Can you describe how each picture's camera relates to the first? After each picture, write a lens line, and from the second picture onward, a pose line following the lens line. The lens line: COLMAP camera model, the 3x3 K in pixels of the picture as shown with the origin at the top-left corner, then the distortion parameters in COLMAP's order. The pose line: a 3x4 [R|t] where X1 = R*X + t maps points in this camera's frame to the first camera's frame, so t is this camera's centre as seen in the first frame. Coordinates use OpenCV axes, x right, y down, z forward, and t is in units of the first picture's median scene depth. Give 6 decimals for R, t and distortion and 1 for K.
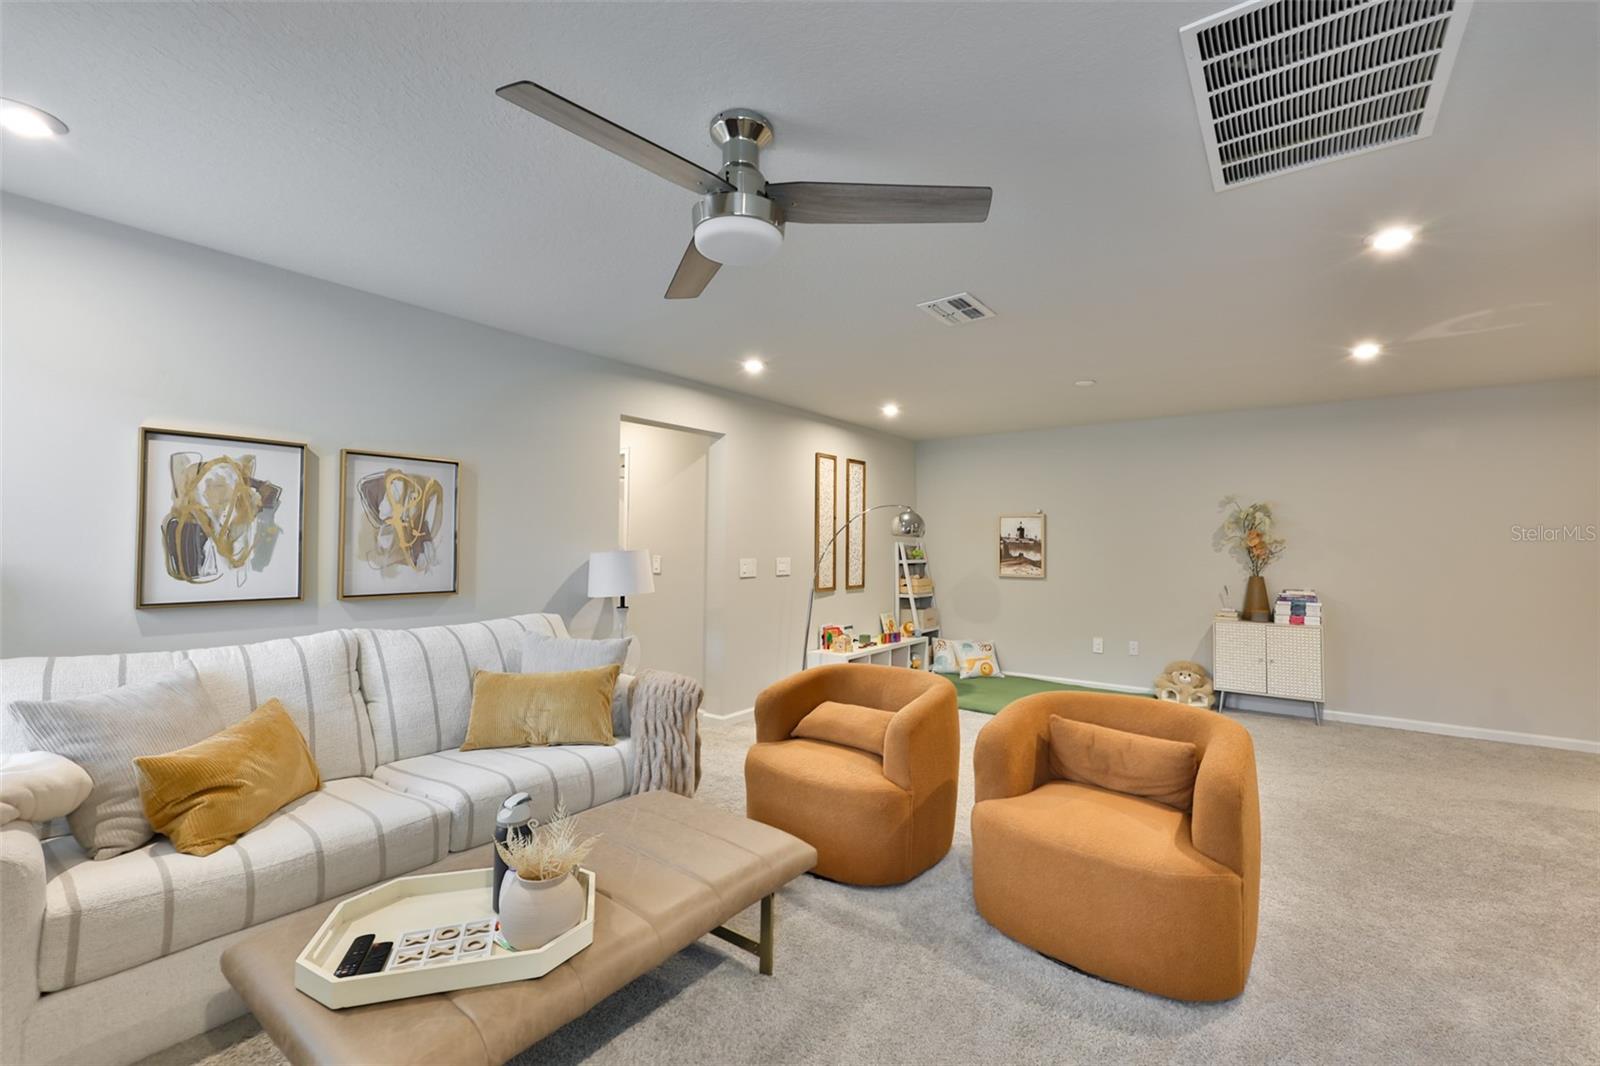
lens RADIAL K [[667.5, 0, 800.0], [0, 667.5, 533.0], [0, 0, 1]] dist [-0.012859, 0.000006]
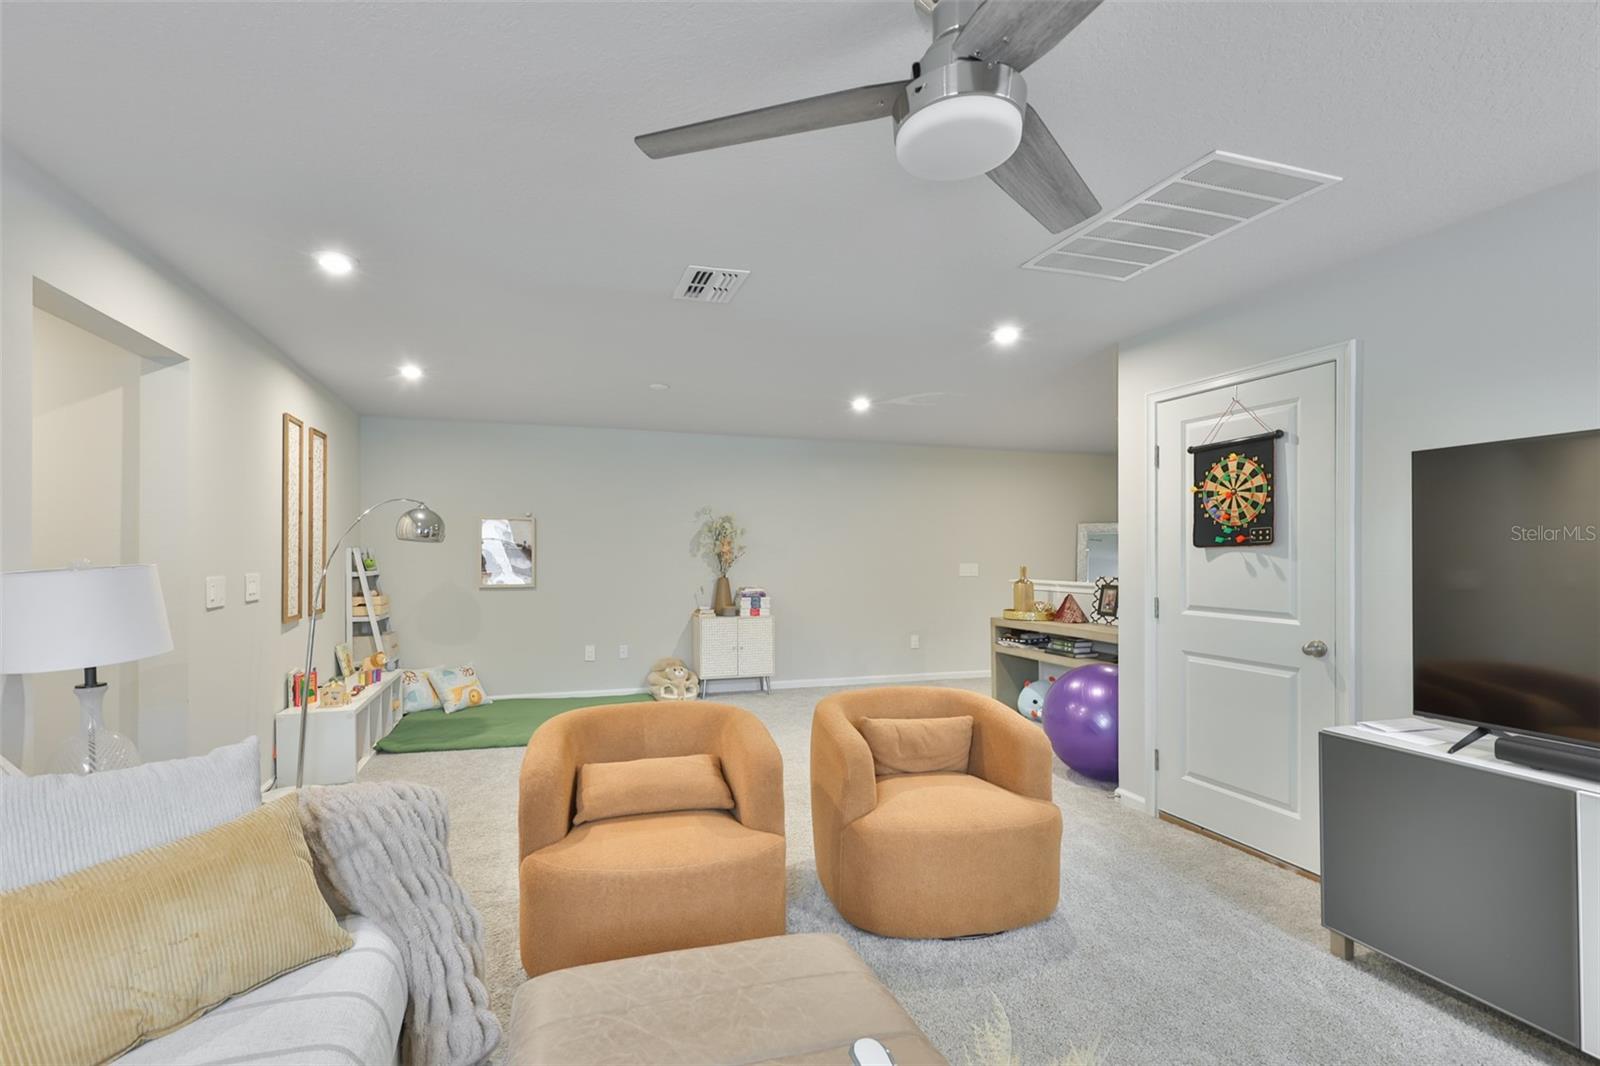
lens RADIAL K [[687.8, 0, 800.8], [0, 687.8, 556.2], [0, 0, 1]] dist [-0.002076, -0.000099]
pose [[0.600895, -0.009540, 0.799271, -0.203727], [-0.012358, 0.999698, 0.021223, 0.000514], [-0.799233, -0.022630, 0.600595, 0.169783]]
